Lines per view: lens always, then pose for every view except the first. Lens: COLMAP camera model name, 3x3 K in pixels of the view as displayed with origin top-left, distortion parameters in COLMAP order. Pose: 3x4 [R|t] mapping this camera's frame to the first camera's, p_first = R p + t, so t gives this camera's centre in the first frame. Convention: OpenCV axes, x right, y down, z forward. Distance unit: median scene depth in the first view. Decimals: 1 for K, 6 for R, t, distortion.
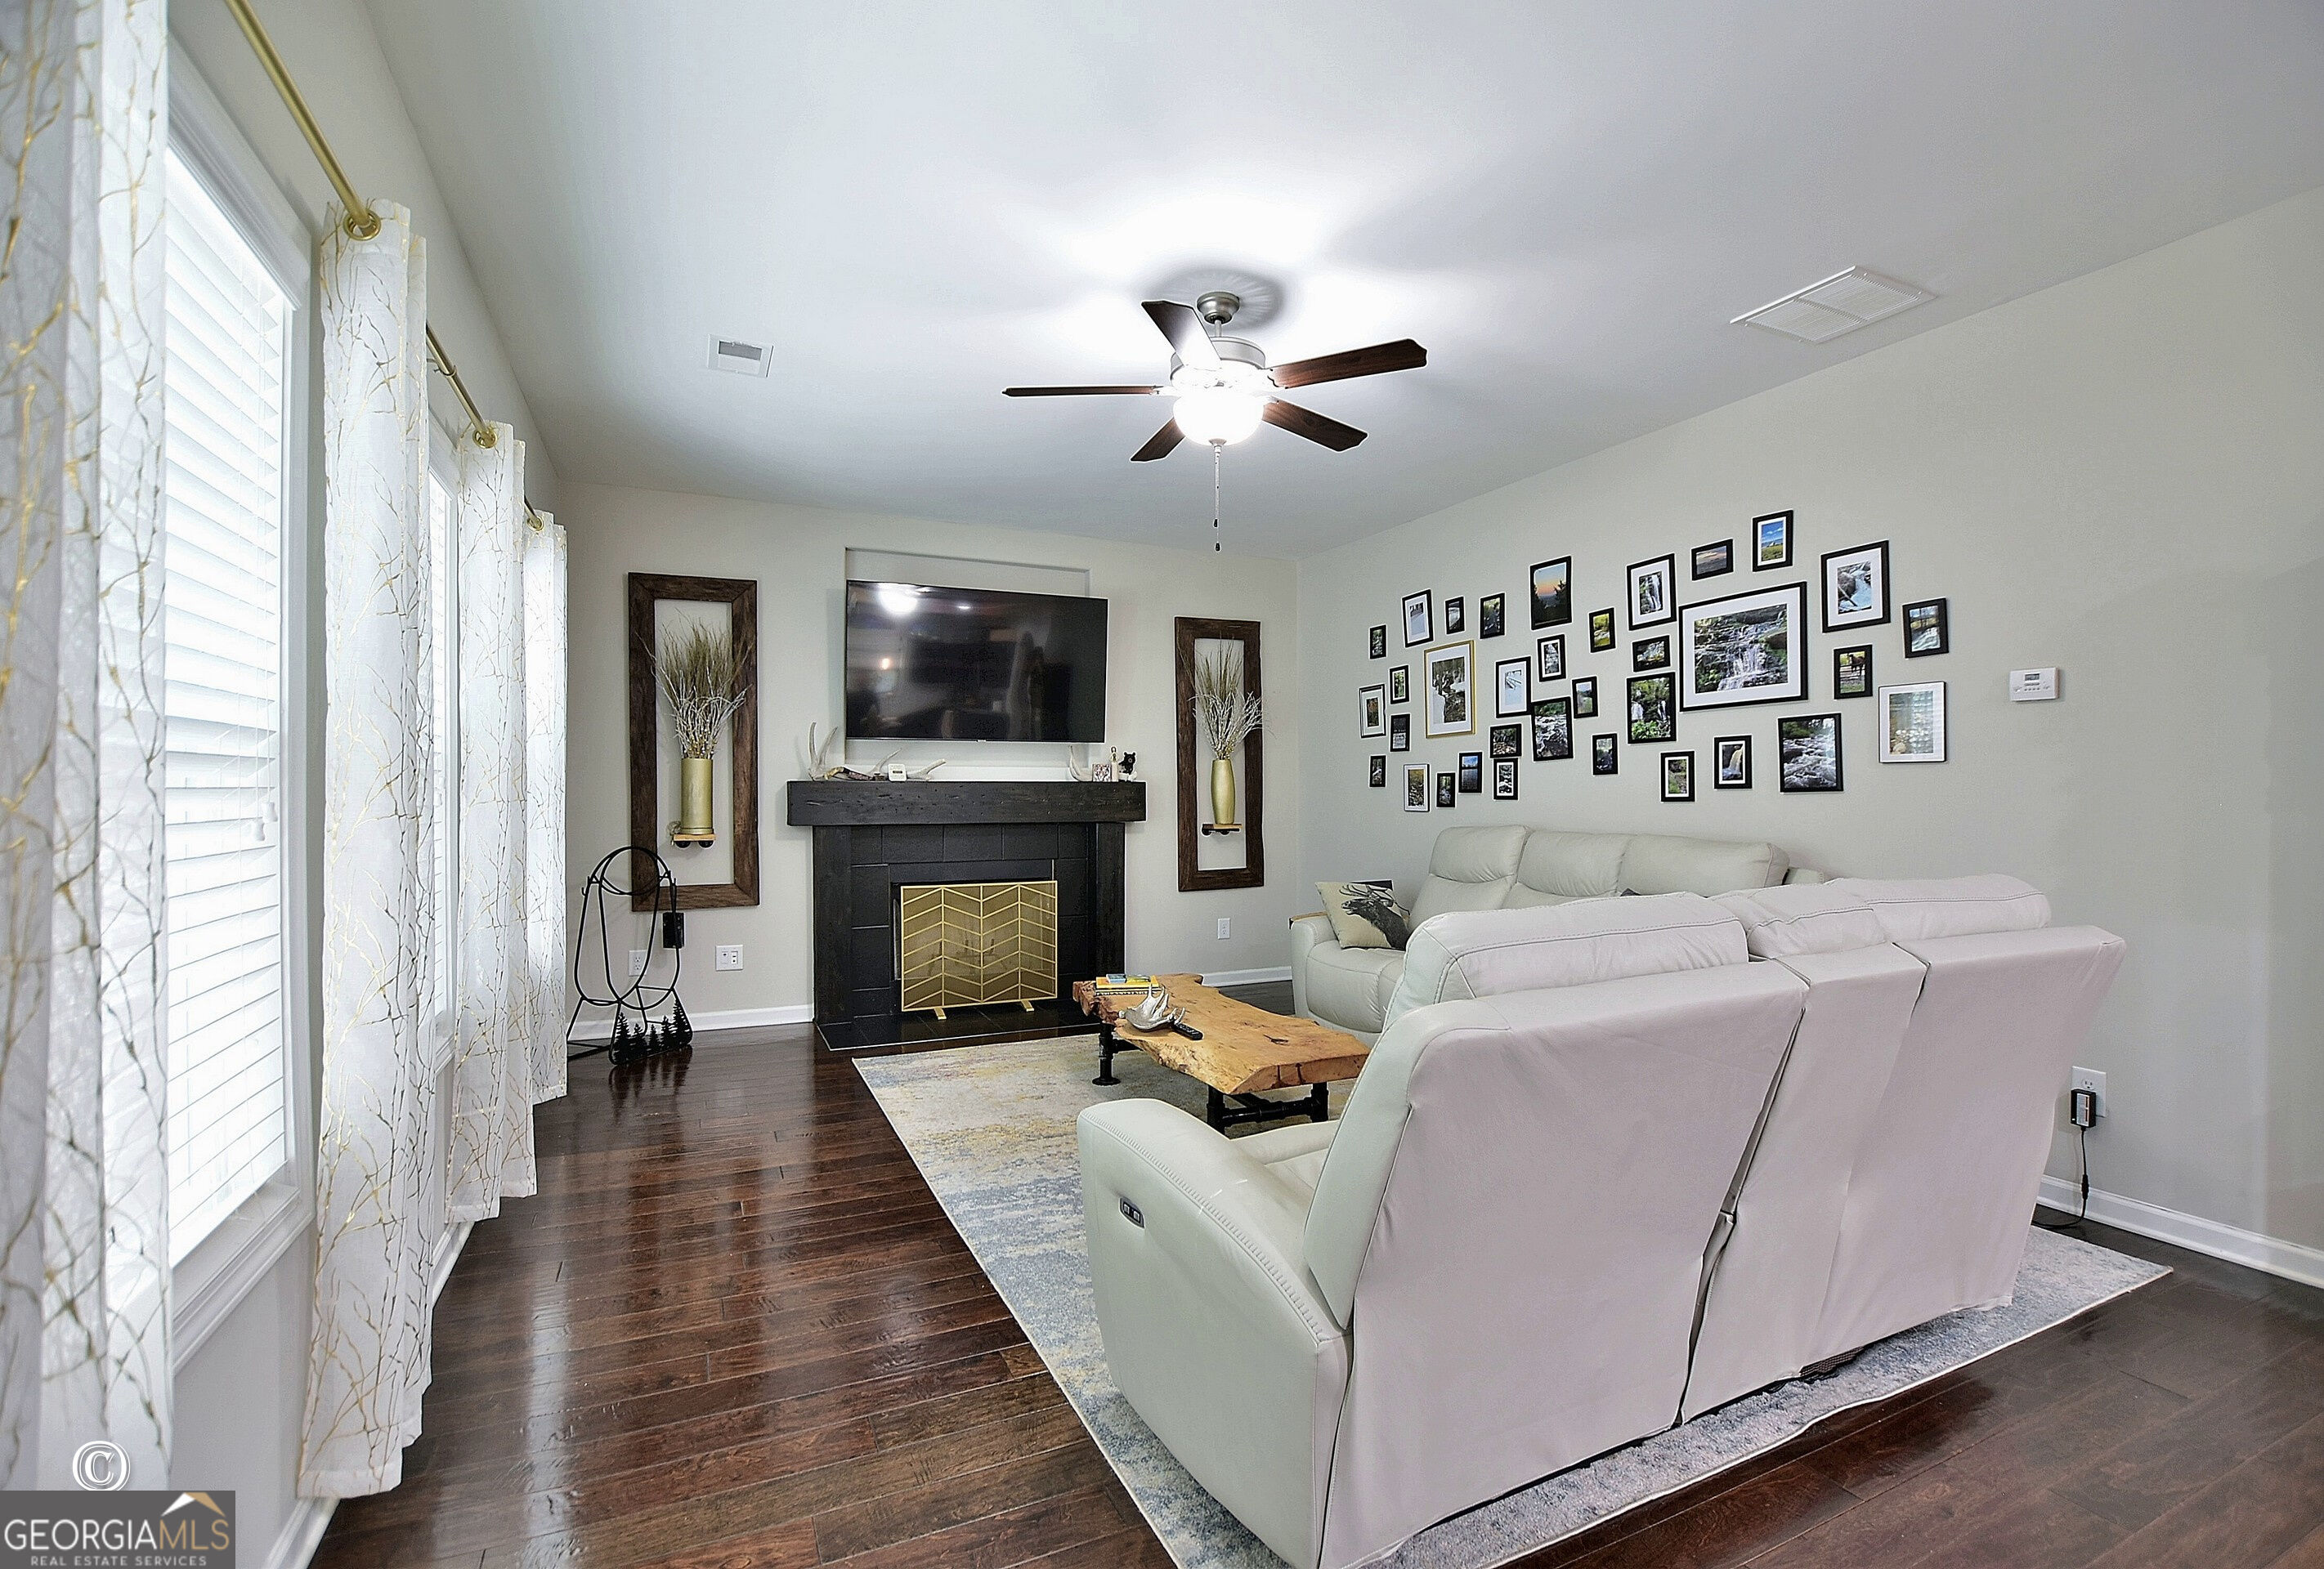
lens RADIAL K [[1065.1, 0, 1161.1], [0, 1065.1, 777.1], [0, 0, 1]] dist [-0.005075, -0.000085]
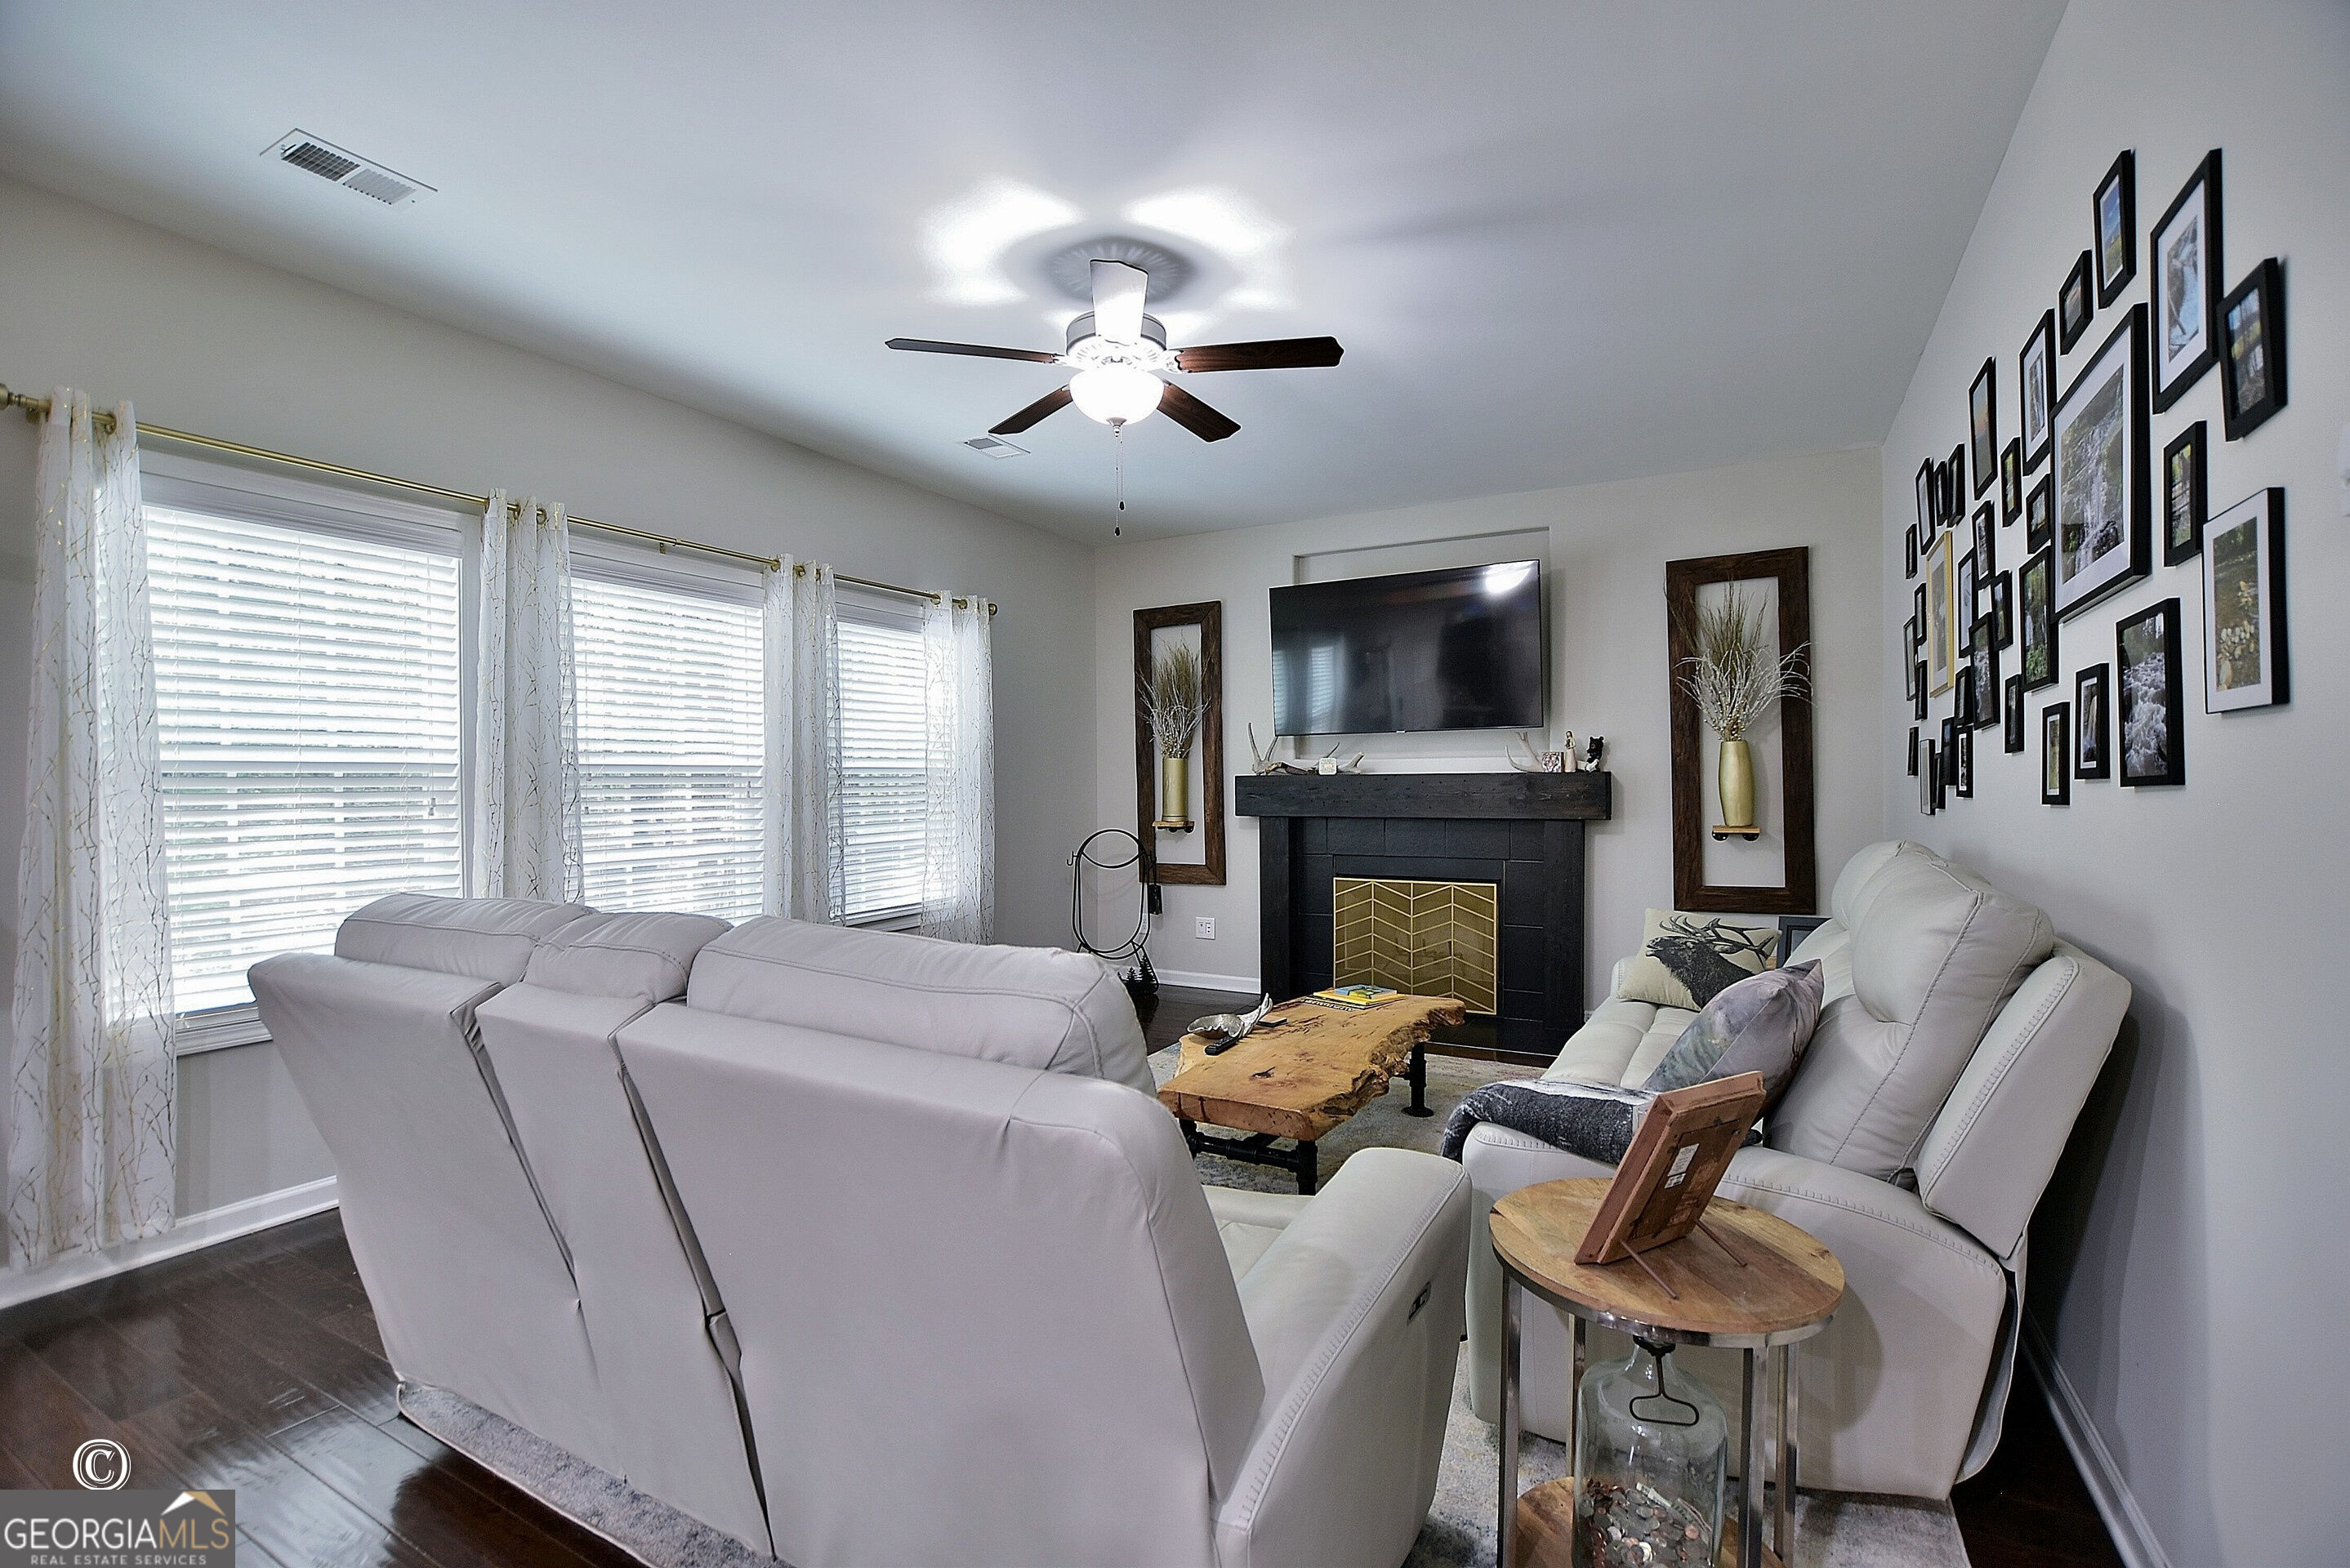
lens RADIAL K [[1042.1, 0, 1162.6], [0, 1042.1, 790.6], [0, 0, 1]] dist [-0.003937, -0.001968]
pose [[0.590382, 0.002467, -0.807120, 0.483969], [0.014531, 0.999801, 0.013685, 0.002829], [0.806993, -0.019807, 0.590229, 0.285948]]
